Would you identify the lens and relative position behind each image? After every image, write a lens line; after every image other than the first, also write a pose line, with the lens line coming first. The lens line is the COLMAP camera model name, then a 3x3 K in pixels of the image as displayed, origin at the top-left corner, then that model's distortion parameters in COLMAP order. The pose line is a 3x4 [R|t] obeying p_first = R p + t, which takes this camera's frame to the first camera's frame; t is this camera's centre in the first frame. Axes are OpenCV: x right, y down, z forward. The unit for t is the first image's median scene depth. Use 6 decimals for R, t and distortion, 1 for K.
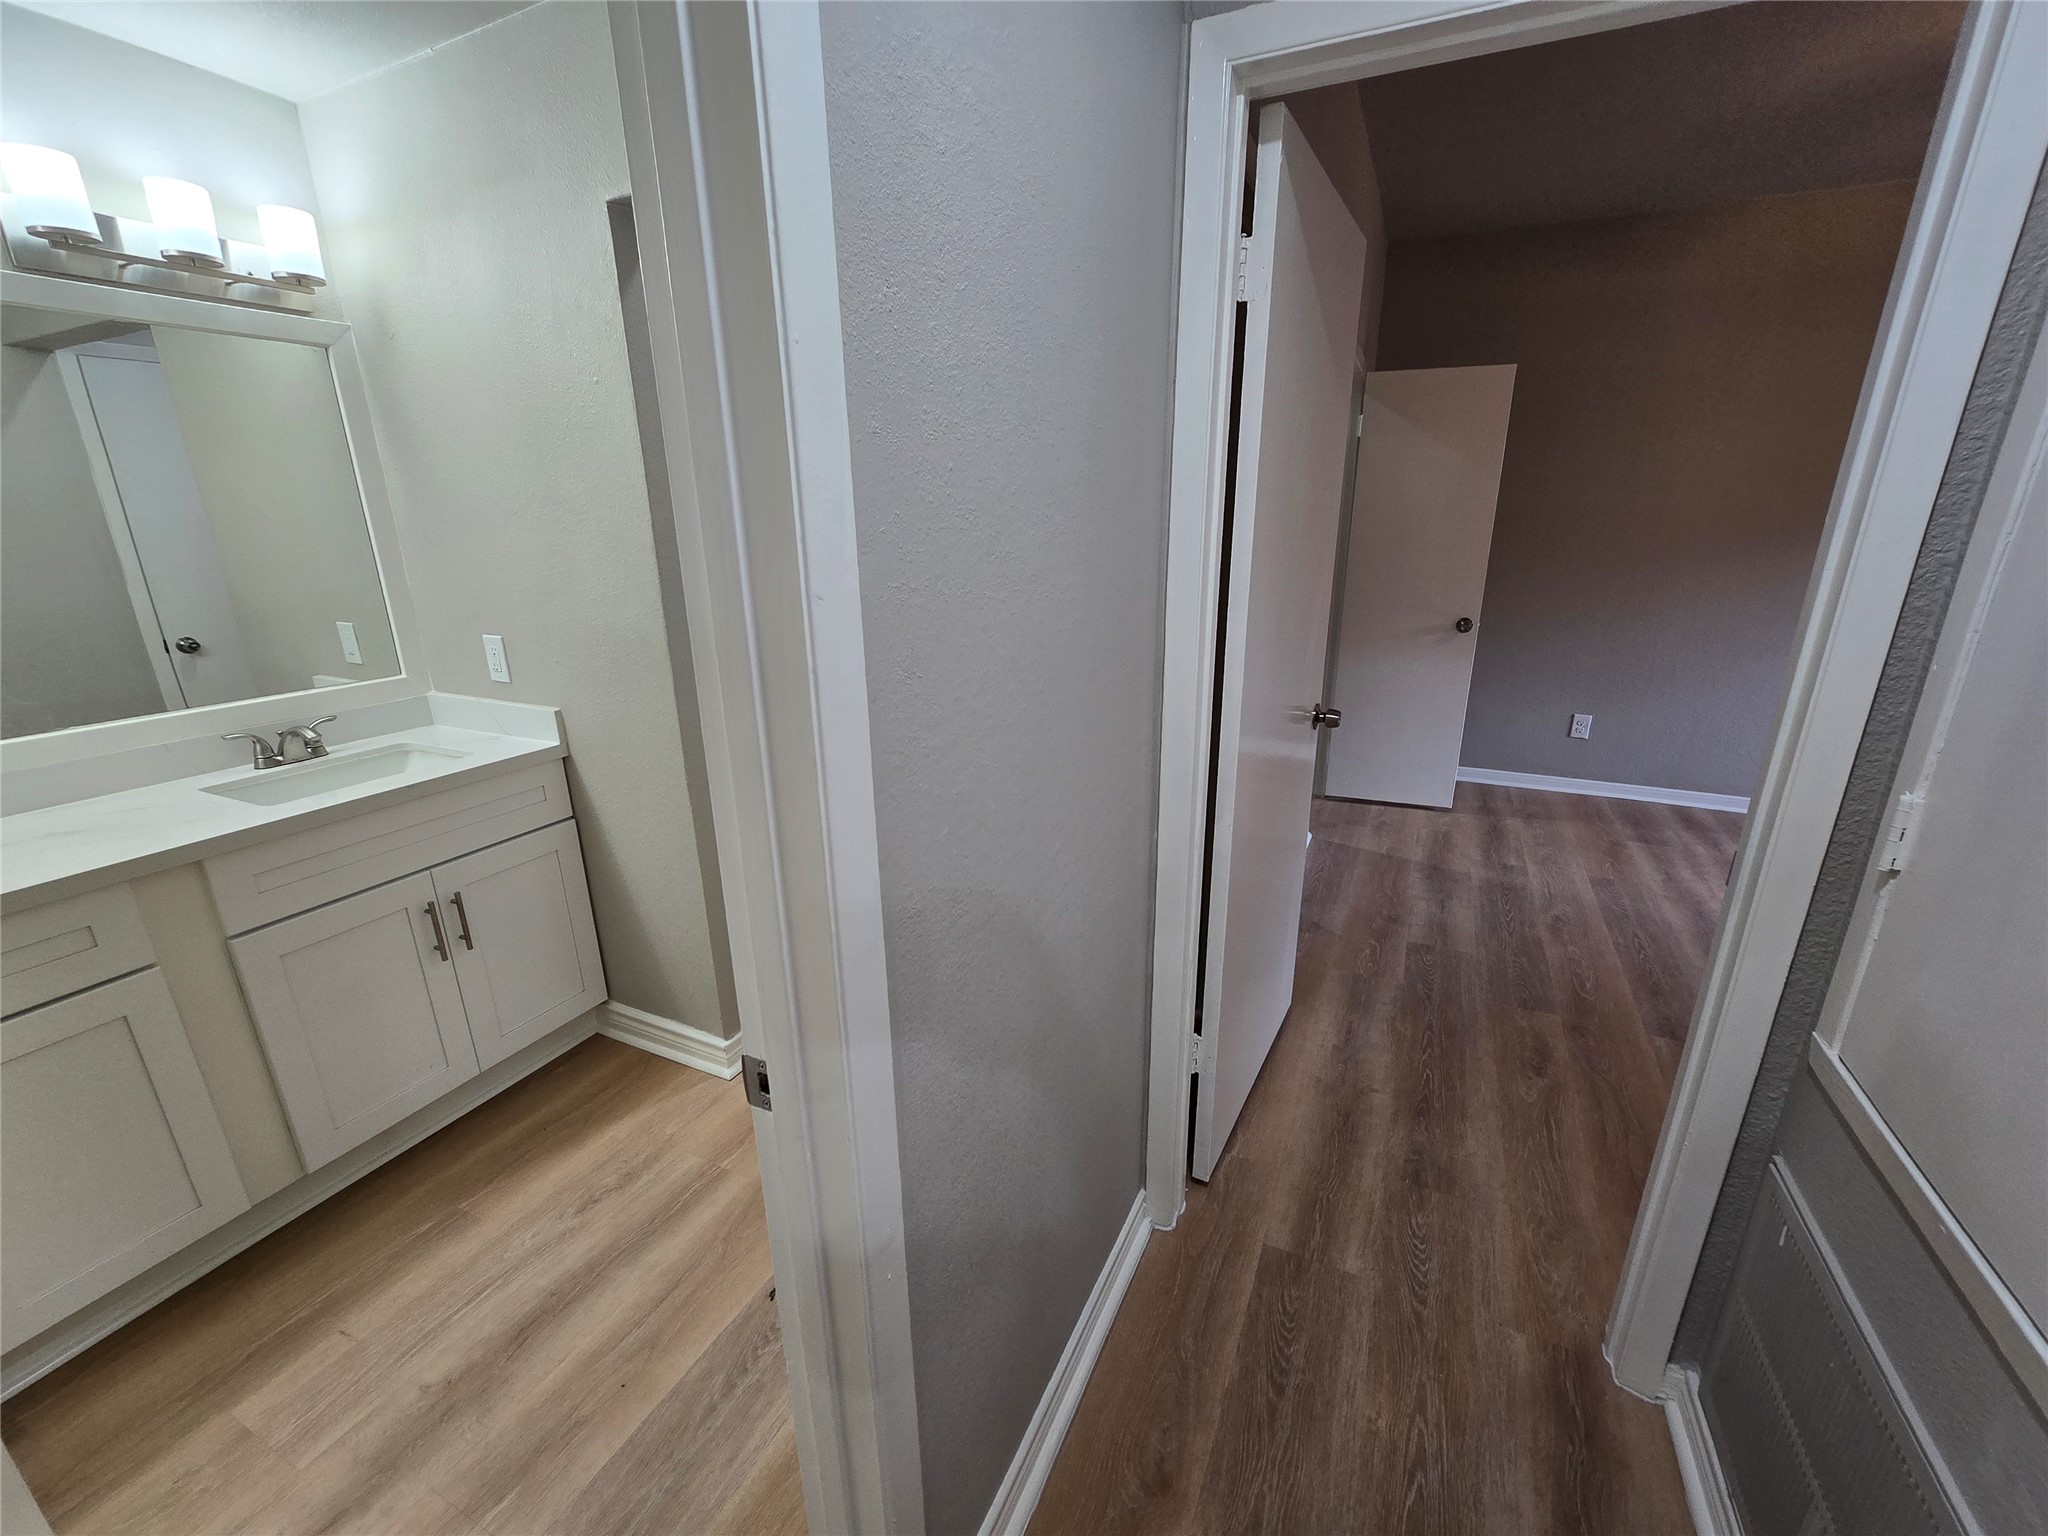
lens RADIAL K [[840.5, 0, 1035.4], [0, 840.5, 769.4], [0, 0, 1]] dist [-0.006129, 0.001232]
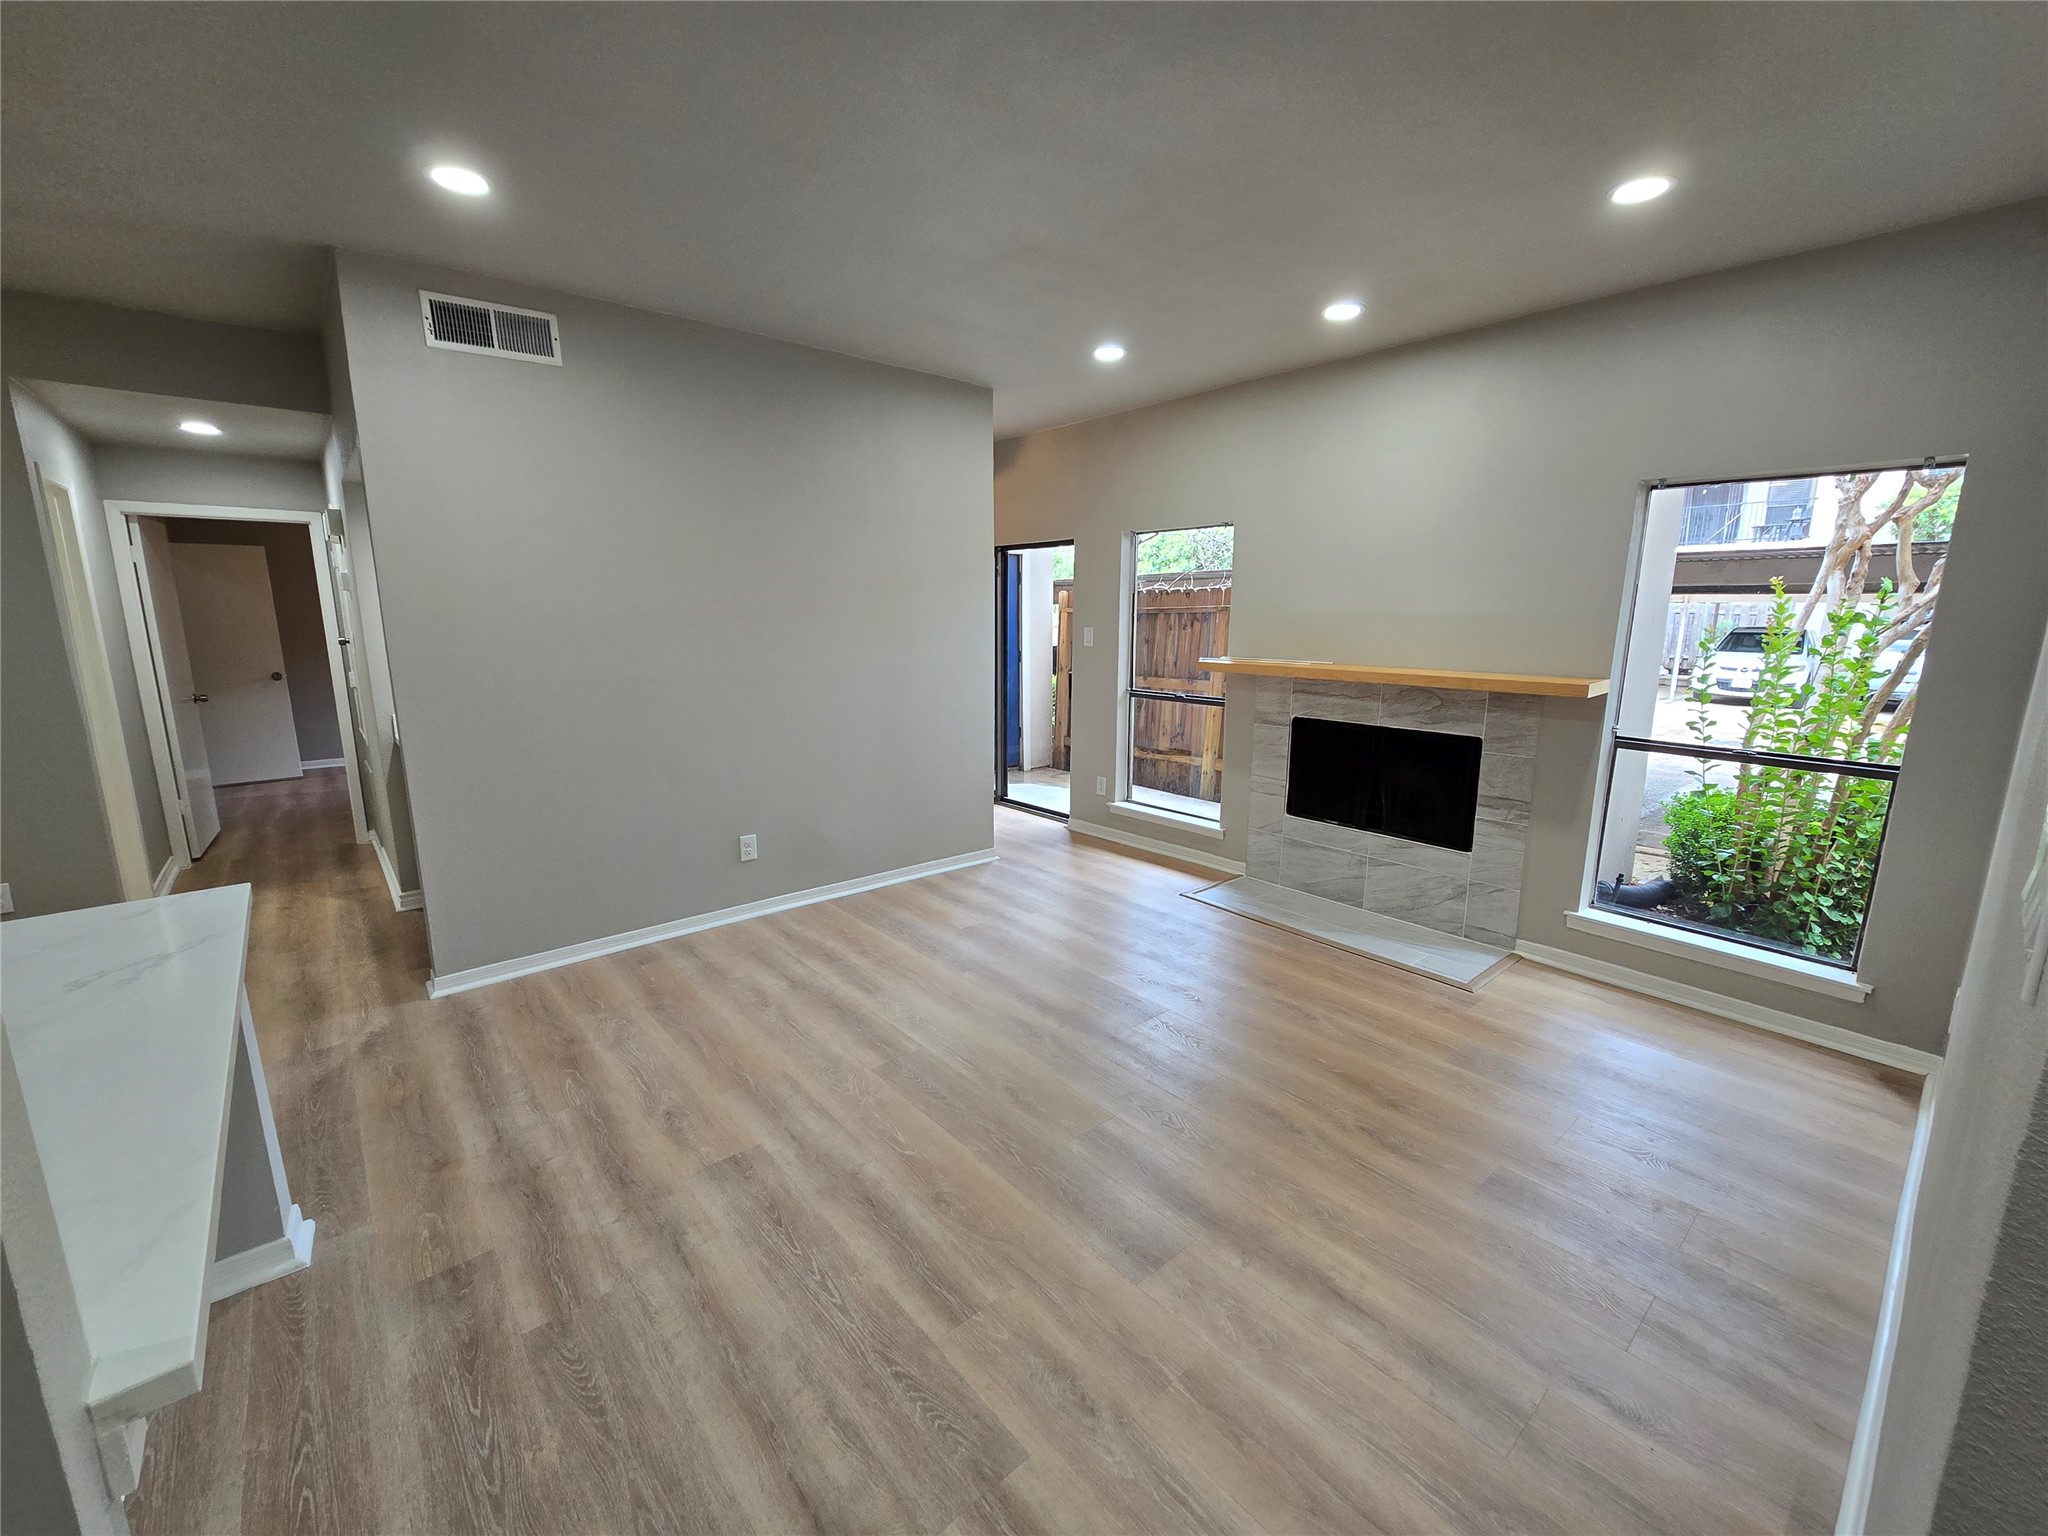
lens RADIAL K [[840.5, 0, 1042.4], [0, 840.5, 770.9], [0, 0, 1]] dist [-0.006129, 0.001232]
pose [[0.398200, -0.165763, 0.902197, -0.591859], [0.267813, 0.961694, 0.058490, 0.423614], [-0.877333, 0.218330, 0.427340, -1.405001]]
